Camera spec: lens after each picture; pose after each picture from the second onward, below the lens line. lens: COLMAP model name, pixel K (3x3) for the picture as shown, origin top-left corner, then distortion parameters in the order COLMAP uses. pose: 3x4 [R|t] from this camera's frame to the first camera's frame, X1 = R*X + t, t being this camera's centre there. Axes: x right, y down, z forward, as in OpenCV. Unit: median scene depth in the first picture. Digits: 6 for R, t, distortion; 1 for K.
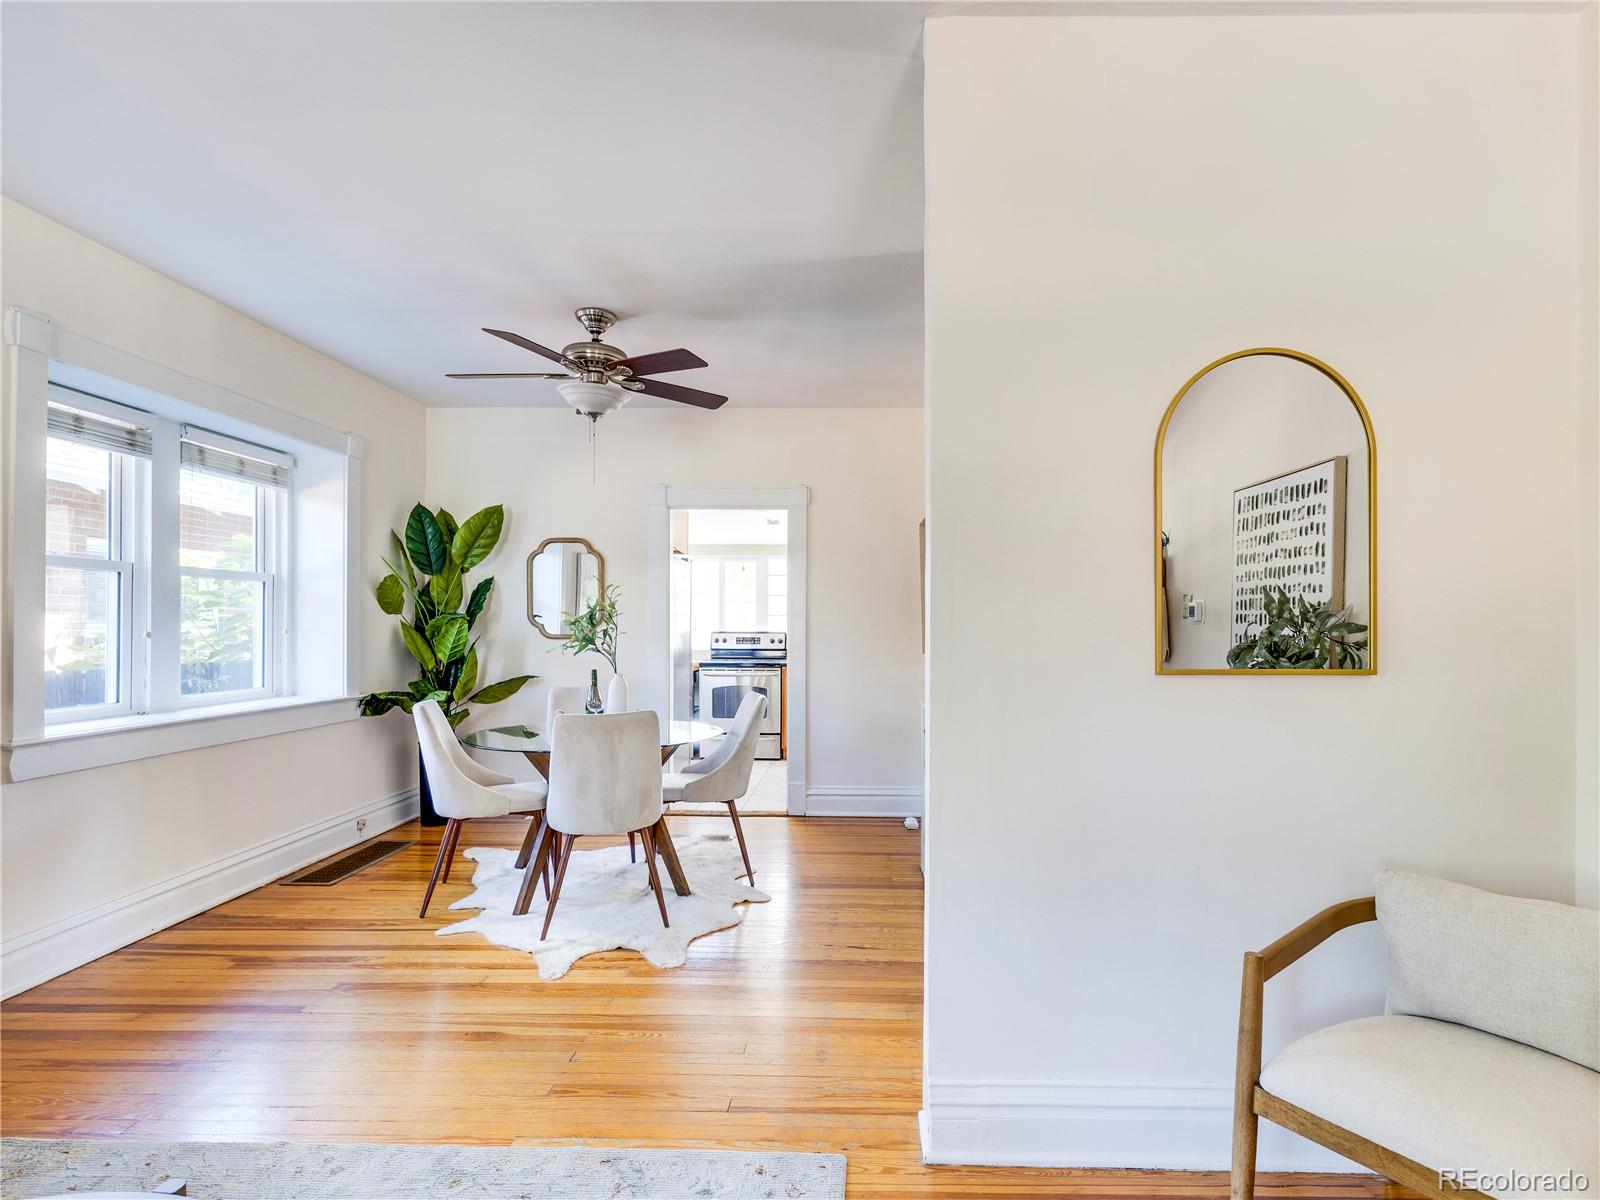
lens RADIAL K [[813.0, 0, 861.7], [0, 813.0, 631.0], [0, 0, 1]] dist [-0.001205, -0.000854]
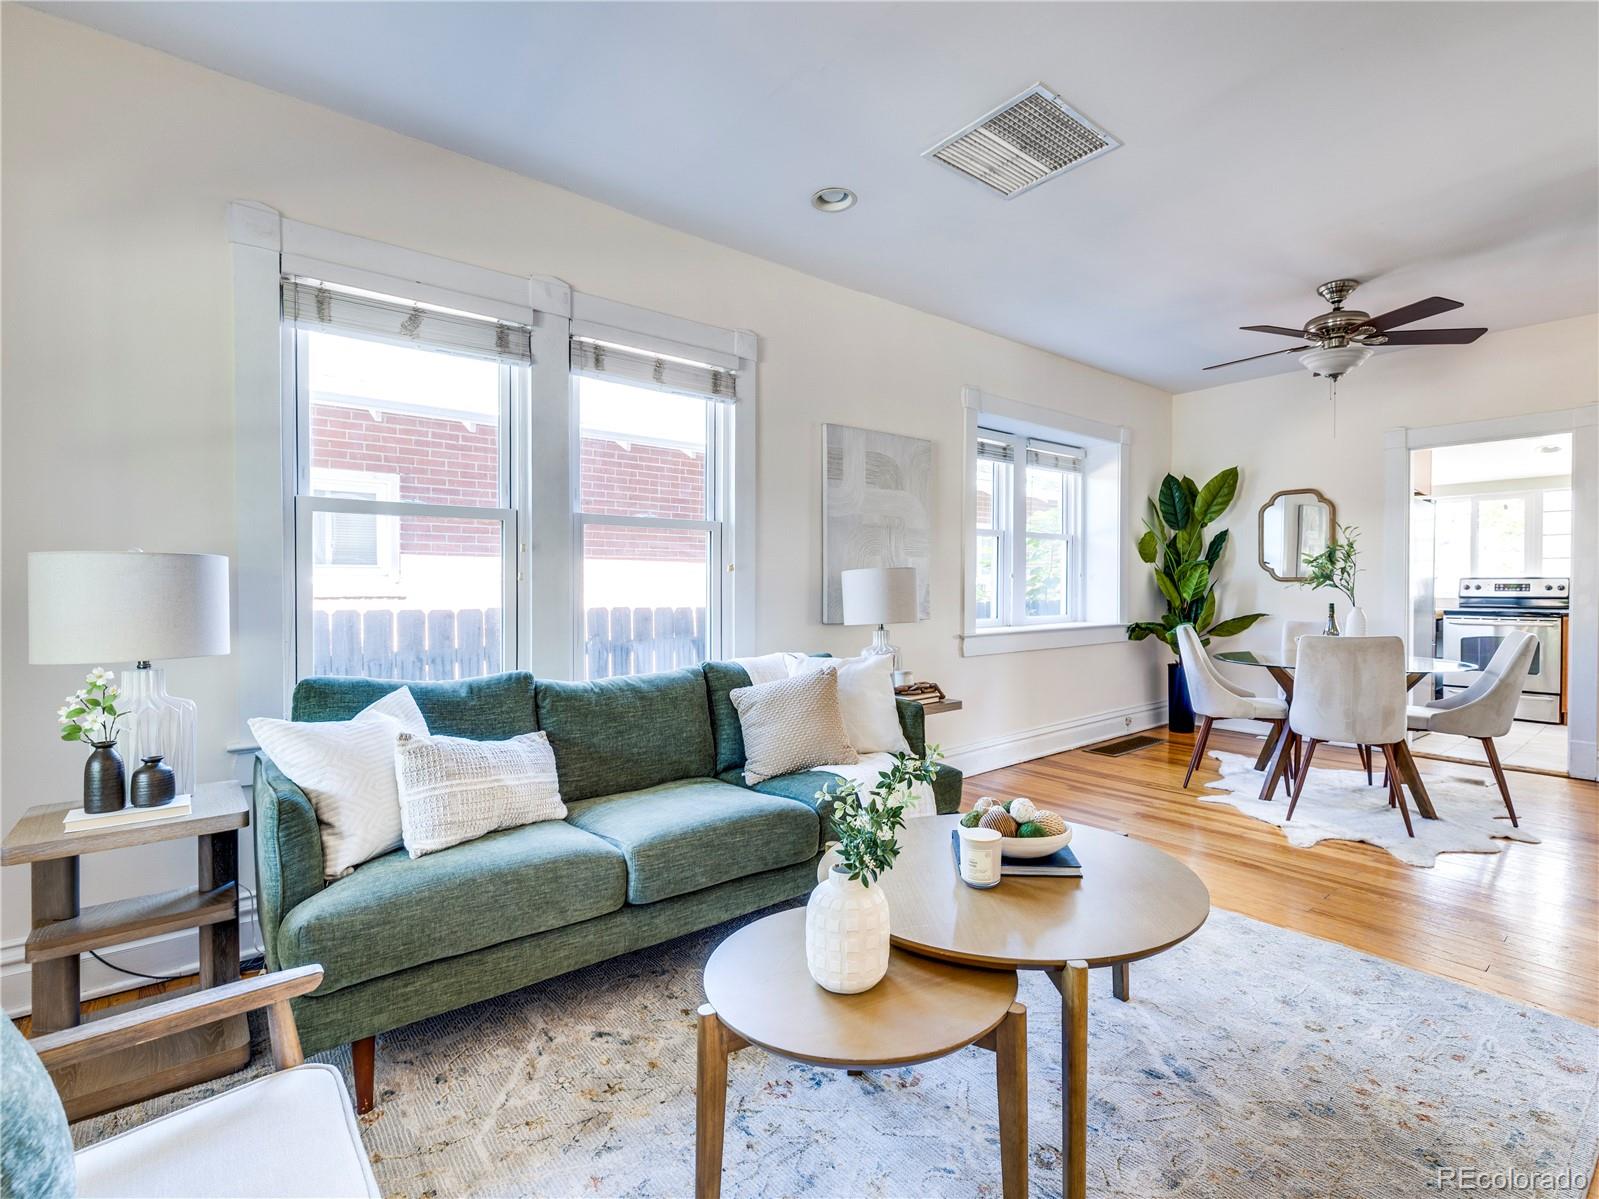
lens RADIAL K [[771.0, 0, 847.2], [0, 771.0, 598.3], [0, 0, 1]] dist [0.001041, 0.001226]
pose [[0.660367, 0.007209, -0.750909, 0.027292], [0.000355, 0.999951, 0.009912, 0.028963], [0.750943, -0.006812, 0.660331, -0.196640]]
